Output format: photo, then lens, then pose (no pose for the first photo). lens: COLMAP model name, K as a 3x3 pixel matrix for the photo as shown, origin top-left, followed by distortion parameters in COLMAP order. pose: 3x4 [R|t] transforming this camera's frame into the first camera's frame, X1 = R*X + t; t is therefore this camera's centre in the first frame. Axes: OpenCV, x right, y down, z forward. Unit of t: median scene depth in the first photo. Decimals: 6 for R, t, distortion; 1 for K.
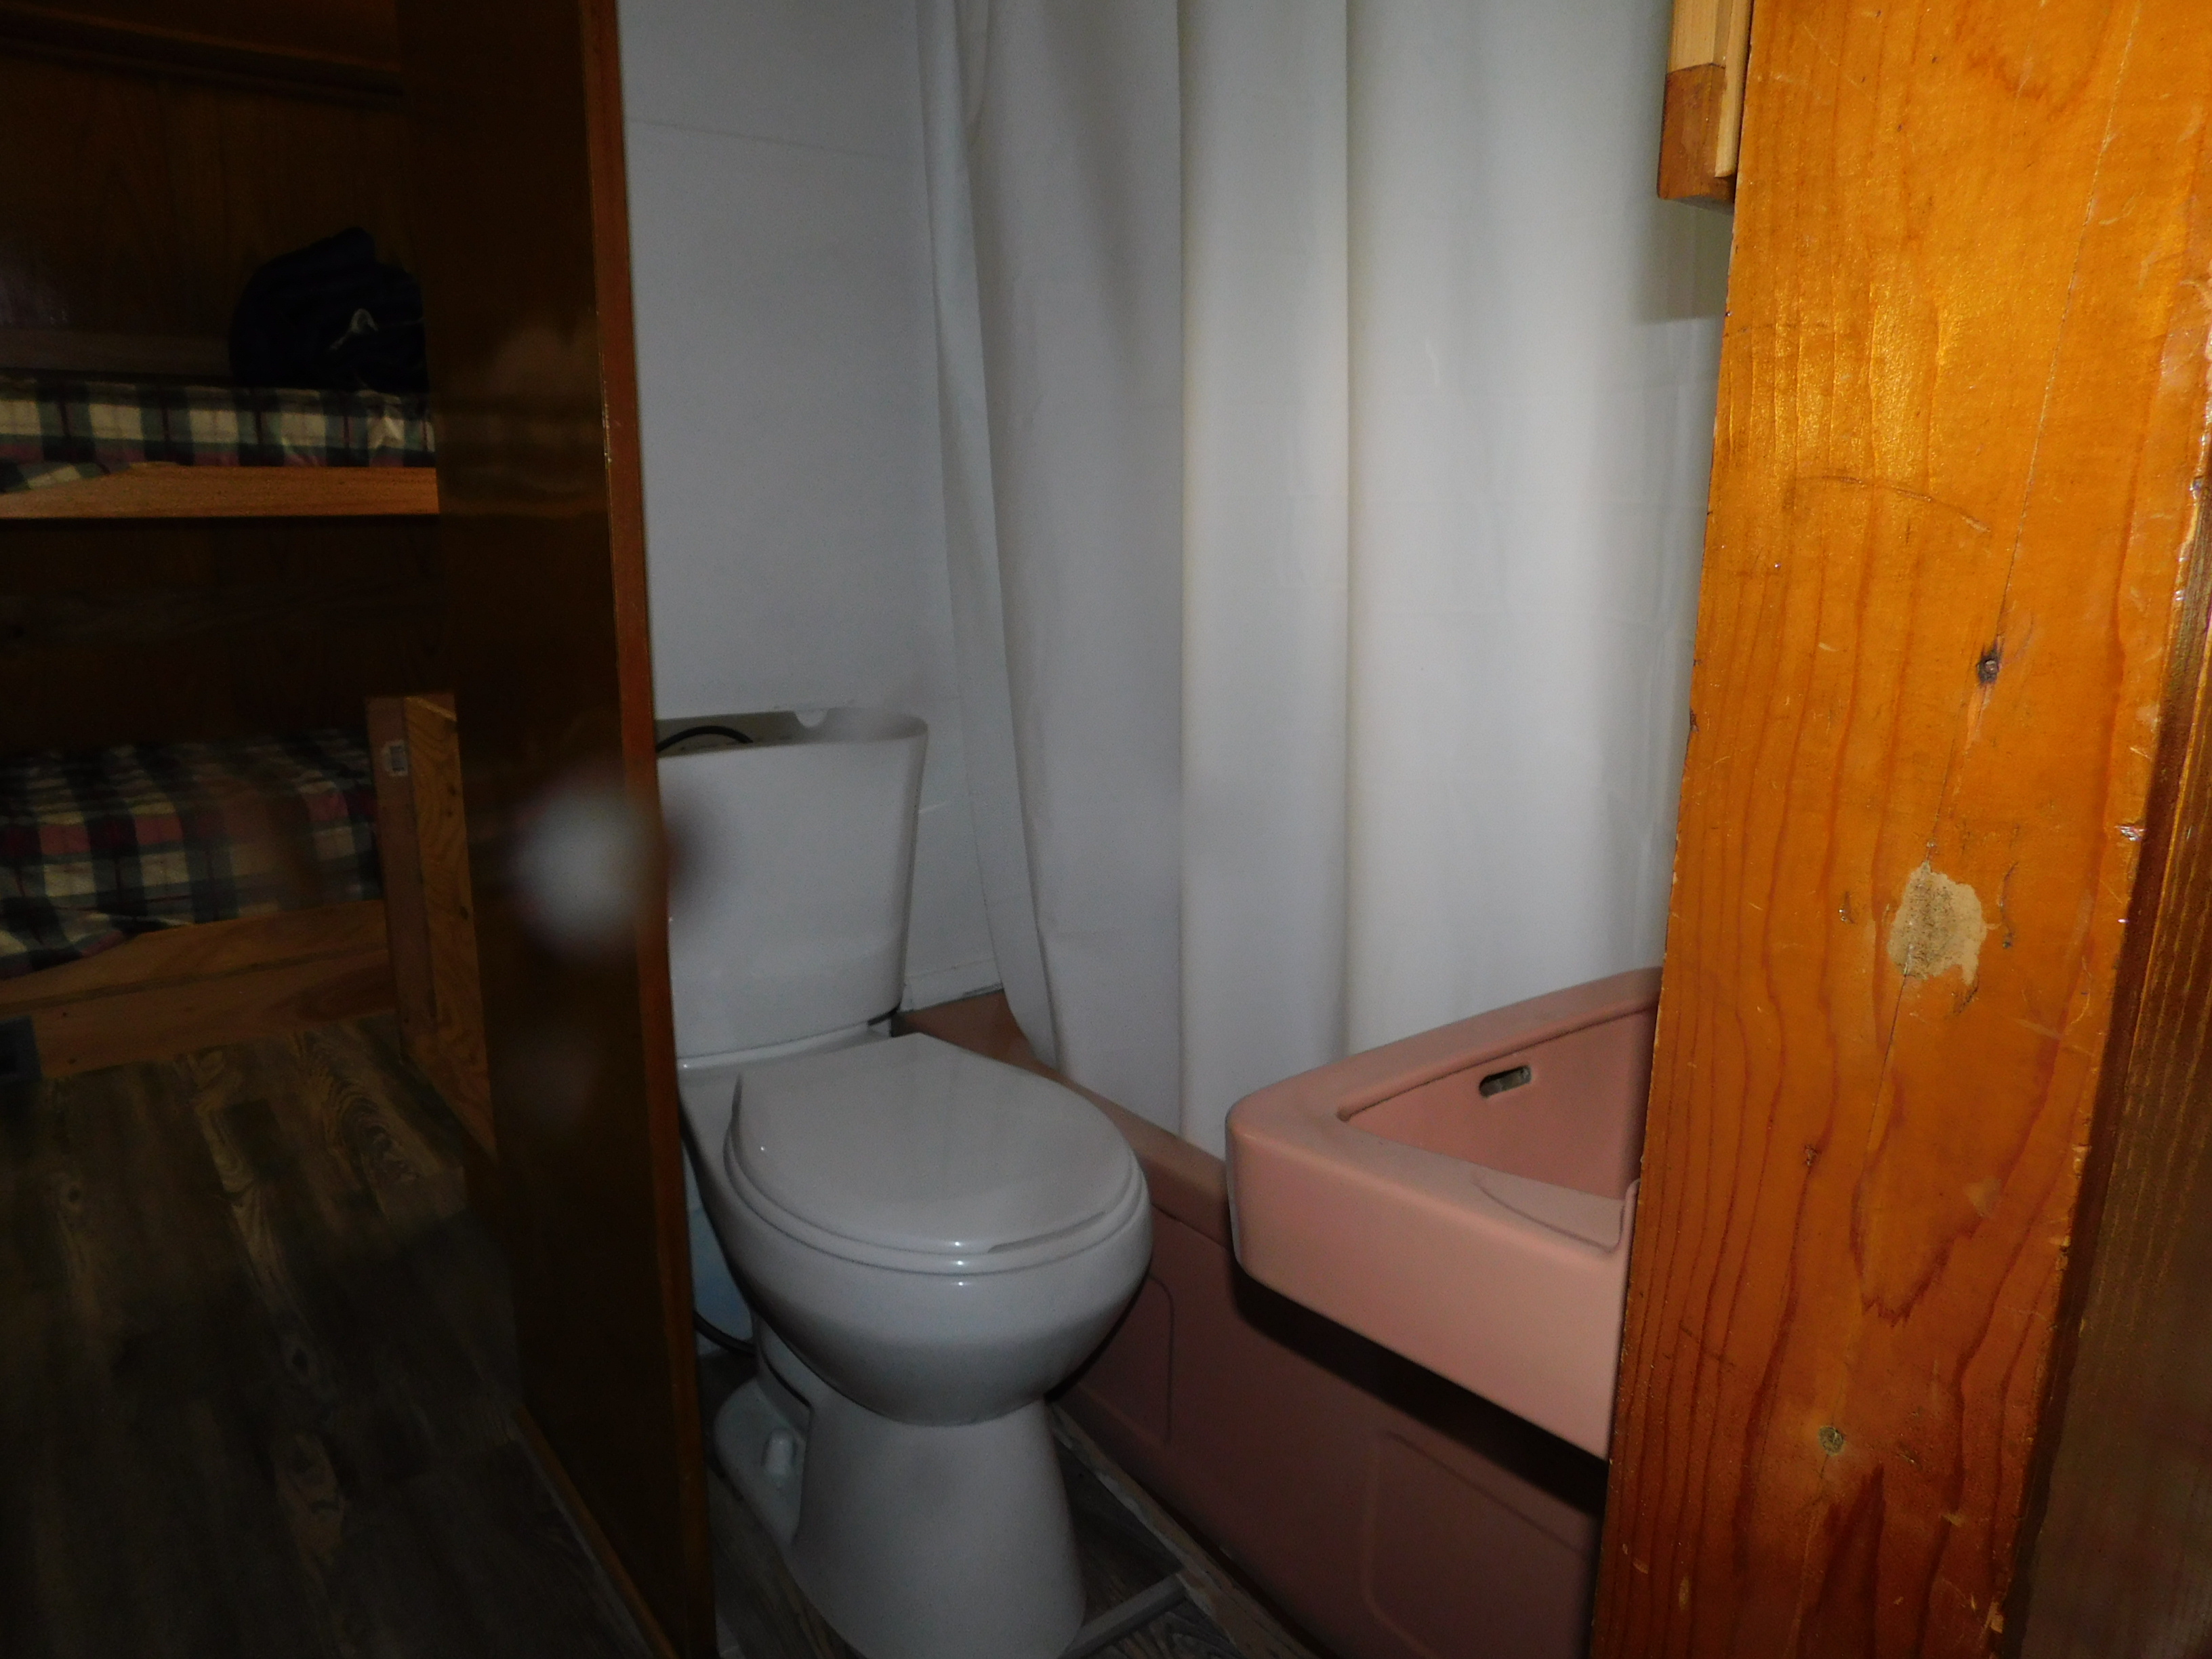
lens RADIAL K [[1478.4, 0, 1106.8], [0, 1478.4, 818.0], [0, 0, 1]] dist [-0.012070, 0.002073]
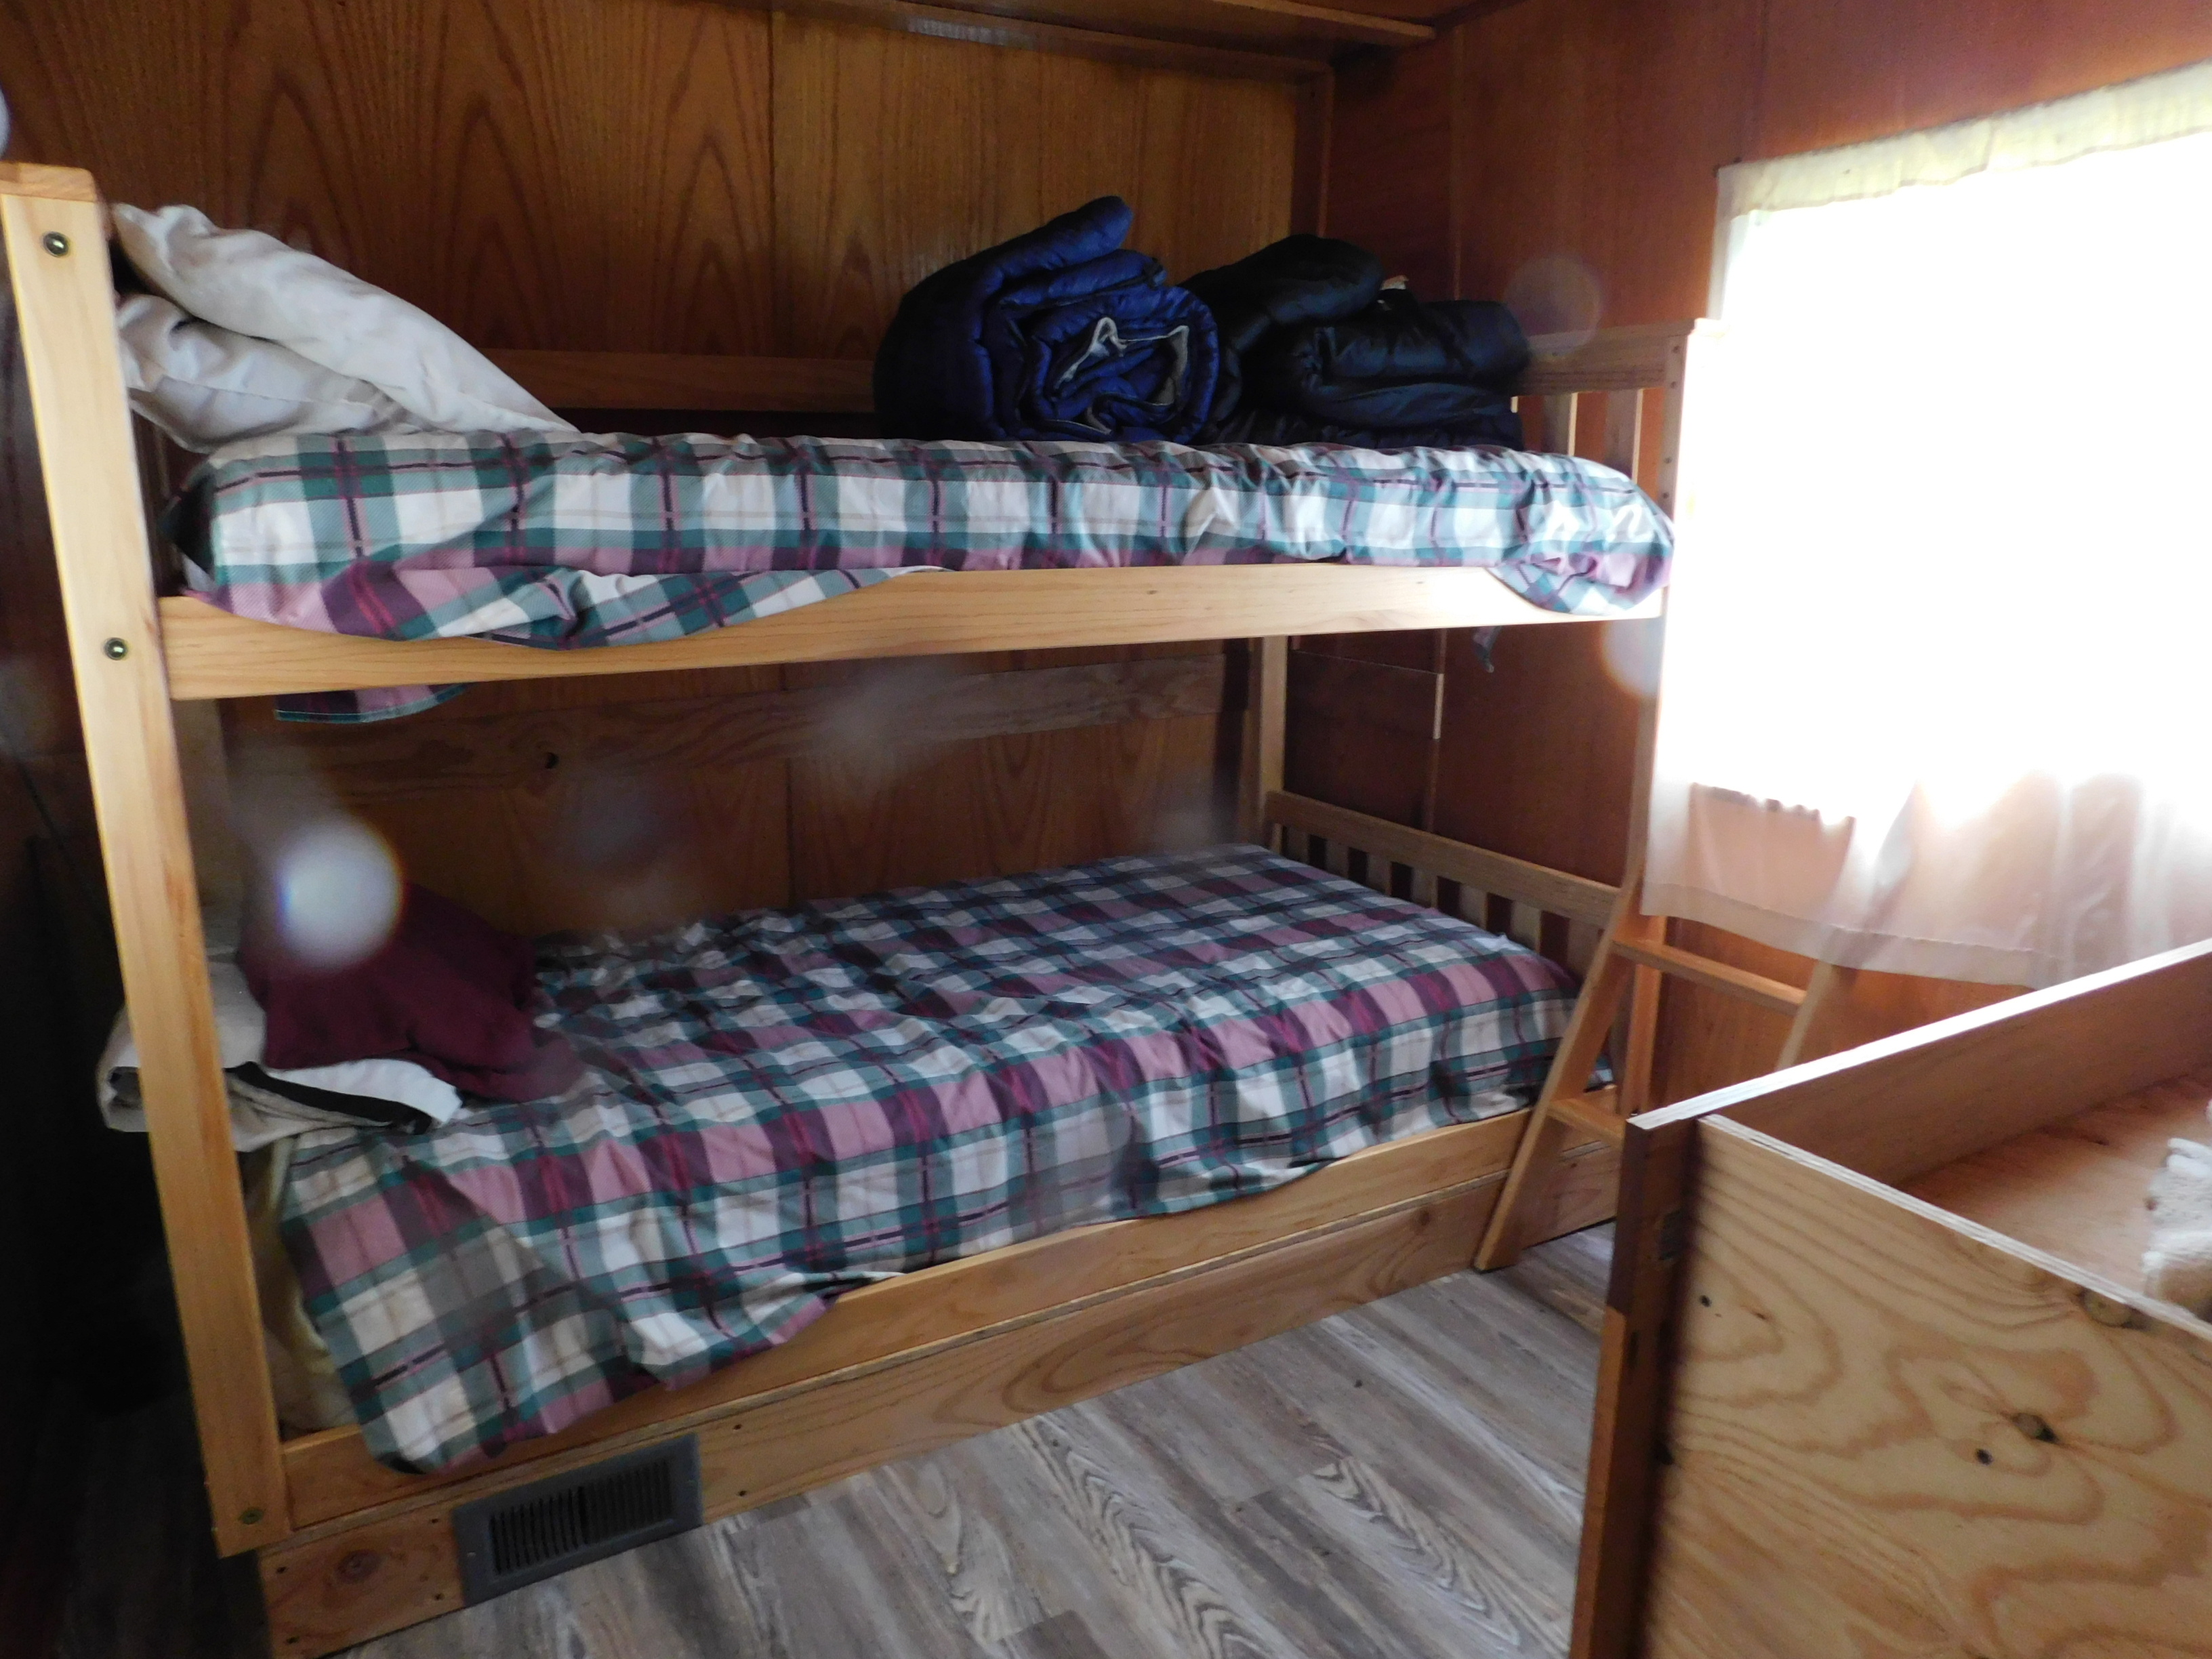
lens RADIAL K [[1478.4, 0, 1105.5], [0, 1478.4, 843.2], [0, 0, 1]] dist [-0.012070, 0.002073]
pose [[0.991880, 0.024791, -0.124739, -0.467034], [-0.023987, 0.999681, 0.007940, -0.127218], [0.124896, -0.004883, 0.992158, 0.377274]]
